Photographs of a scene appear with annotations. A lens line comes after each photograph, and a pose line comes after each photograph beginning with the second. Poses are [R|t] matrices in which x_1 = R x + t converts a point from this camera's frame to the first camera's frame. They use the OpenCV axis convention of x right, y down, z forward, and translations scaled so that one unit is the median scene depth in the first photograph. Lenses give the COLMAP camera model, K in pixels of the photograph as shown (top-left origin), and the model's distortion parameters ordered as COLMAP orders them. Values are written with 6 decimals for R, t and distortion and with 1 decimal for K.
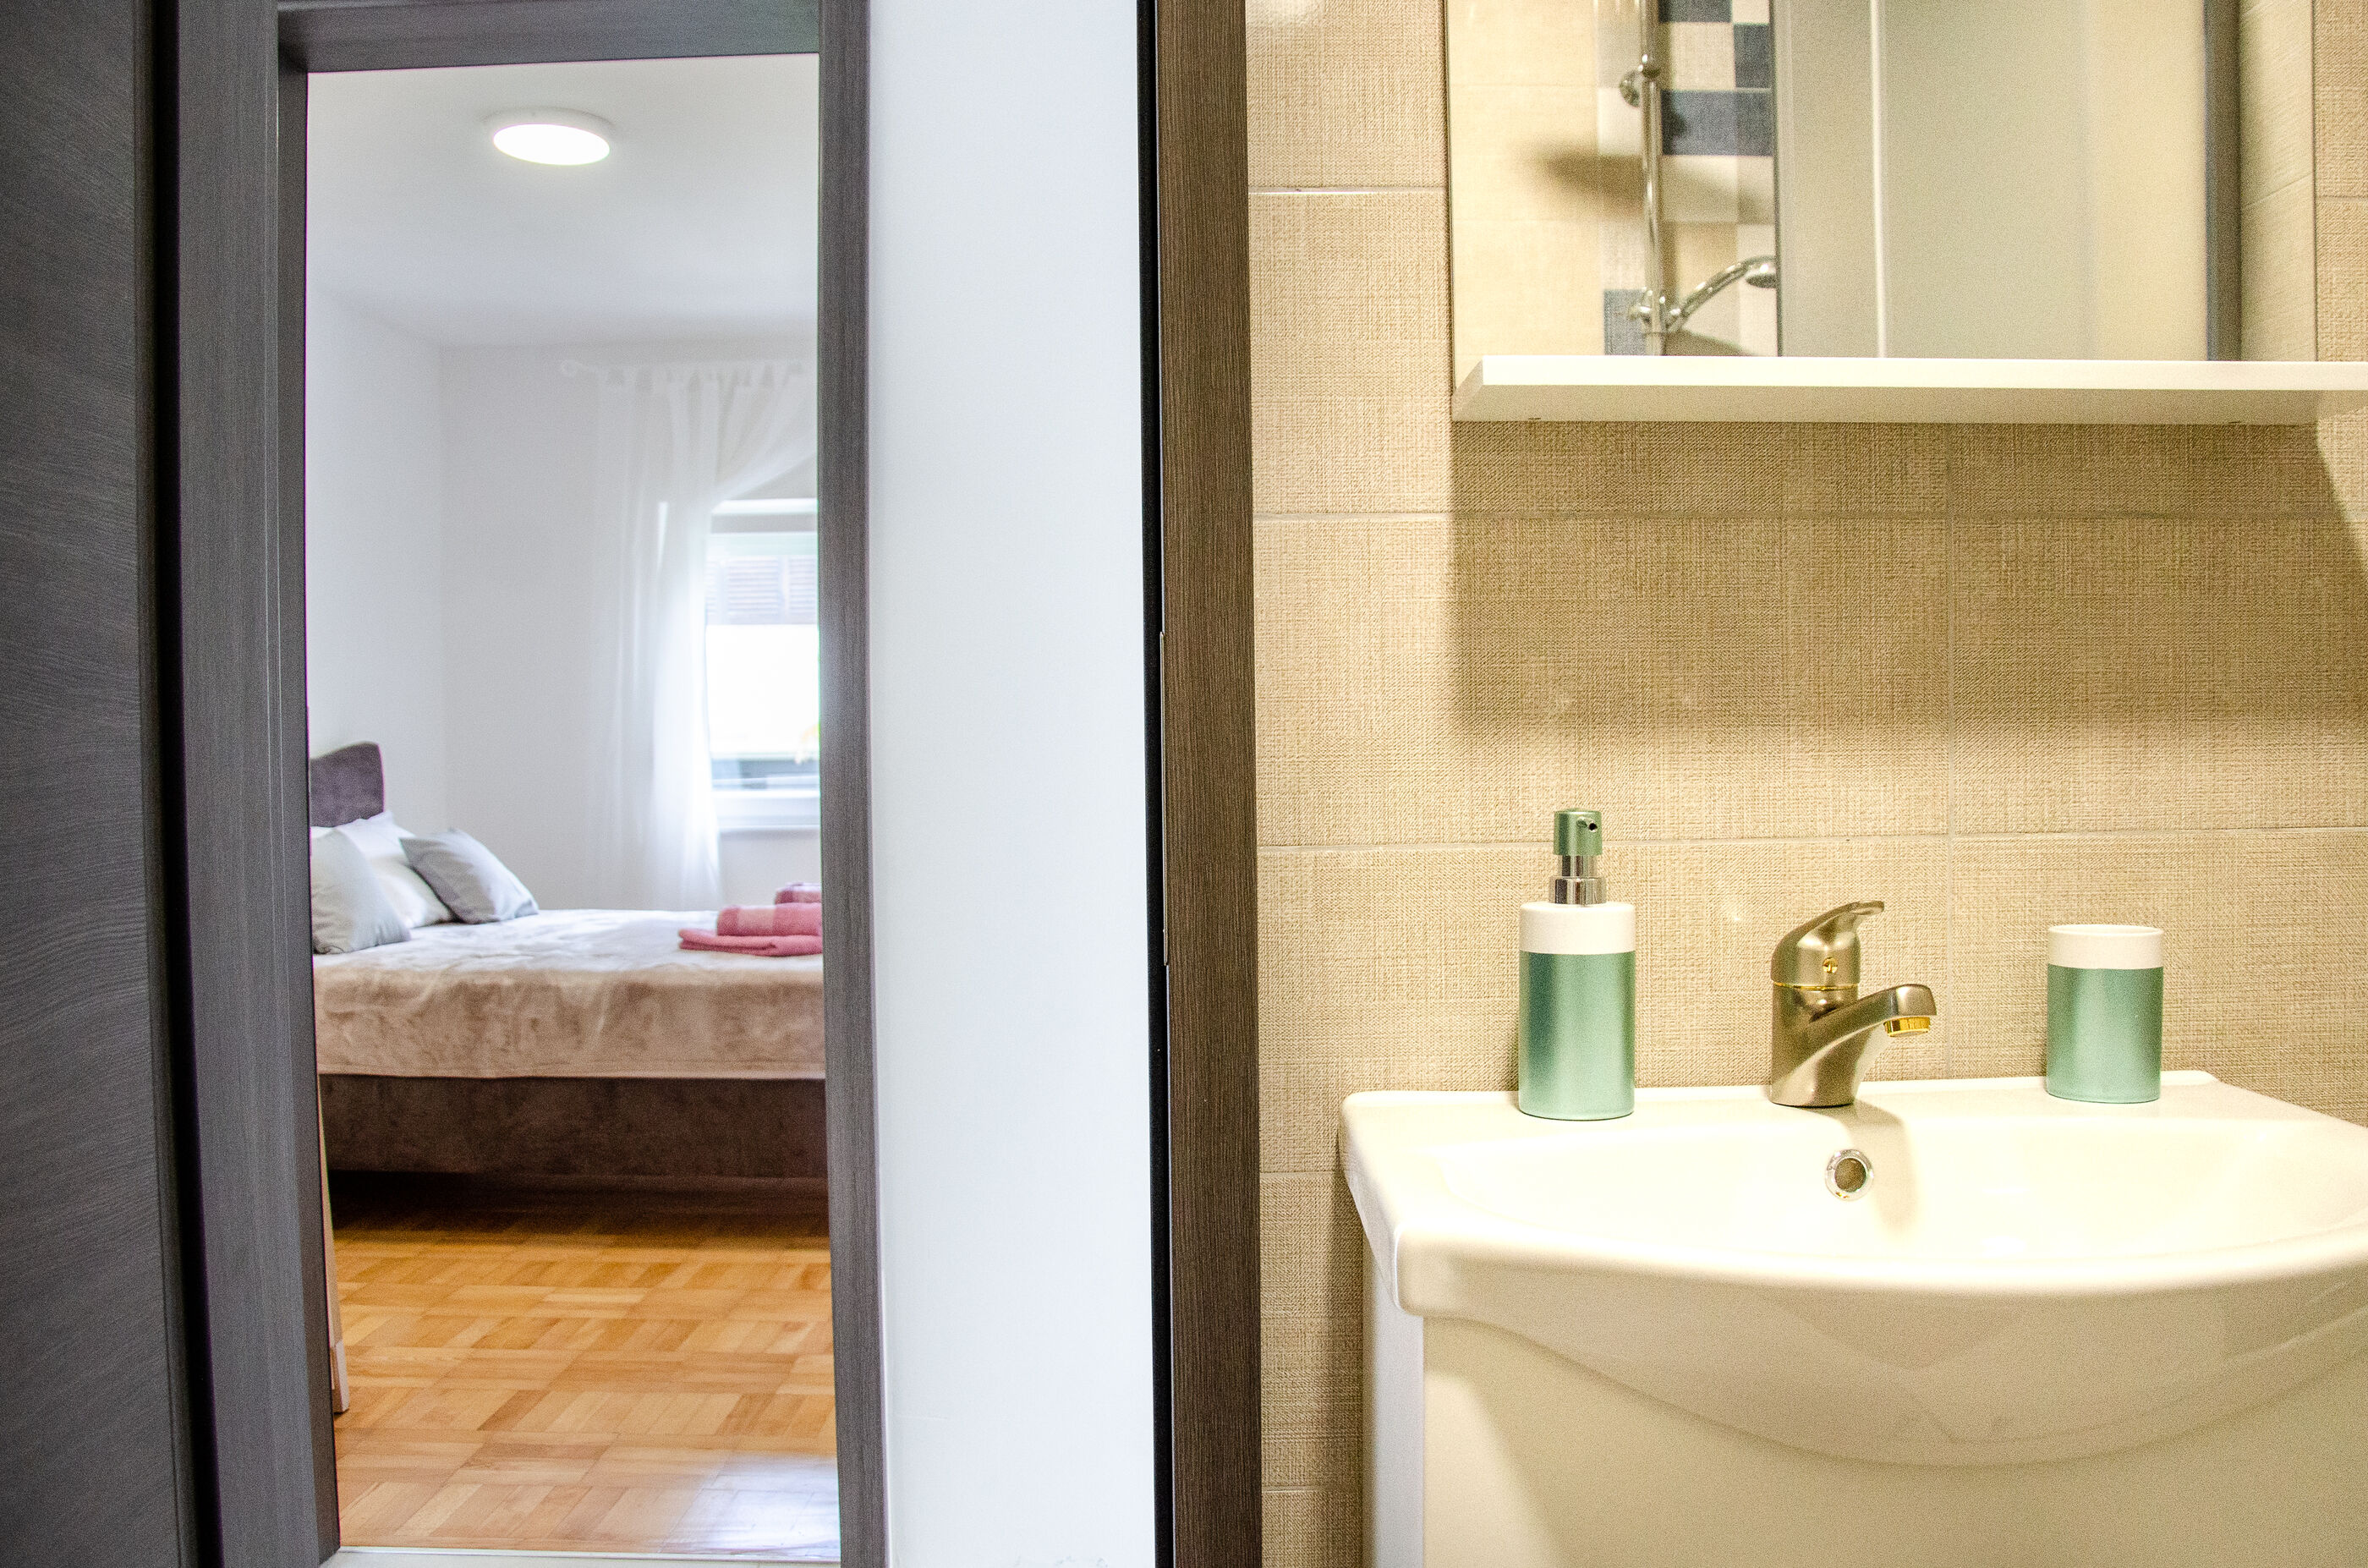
lens RADIAL K [[1861.8, 0, 1184.0], [0, 1861.8, 784.0], [0, 0, 1]] dist [-0.125517, 0.001052]
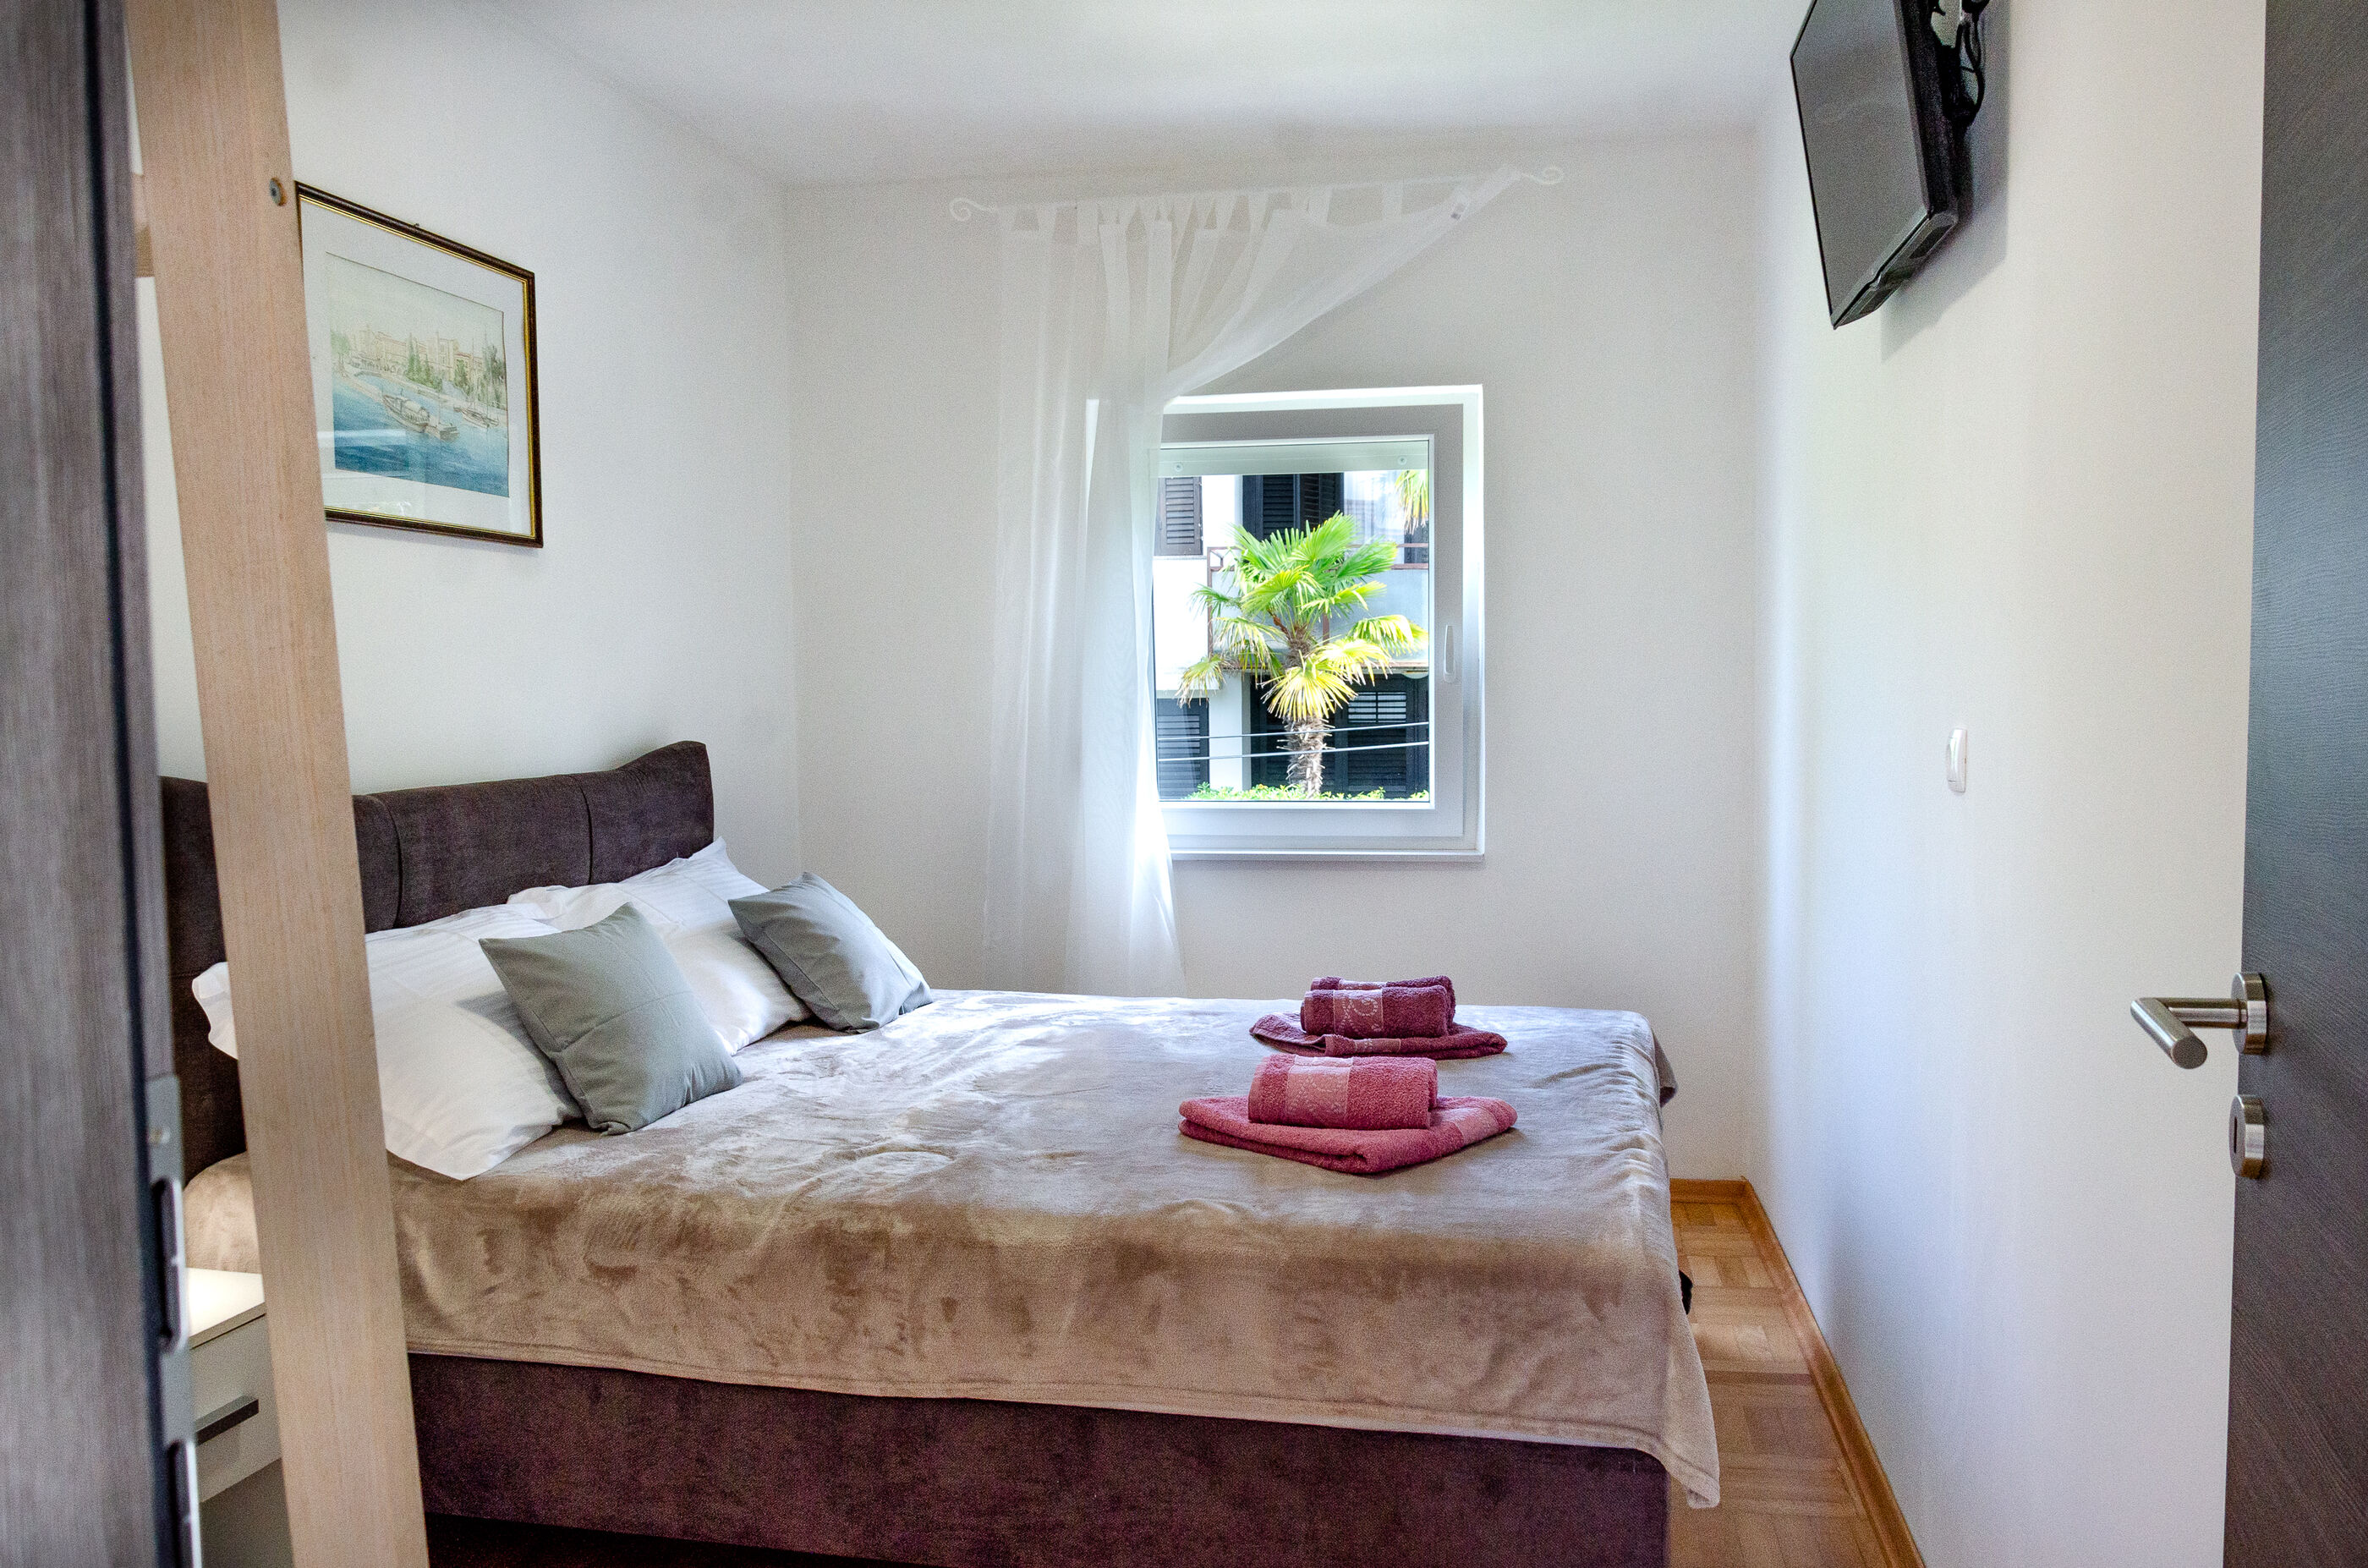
lens RADIAL K [[1786.1, 0, 1184.0], [0, 1786.1, 784.0], [0, 0, 1]] dist [-0.004339, -0.000273]
pose [[0.984446, 0.010385, -0.175383, -0.186086], [-0.002525, 0.998985, 0.044977, -0.052828], [0.175672, -0.043835, 0.983472, 0.471025]]
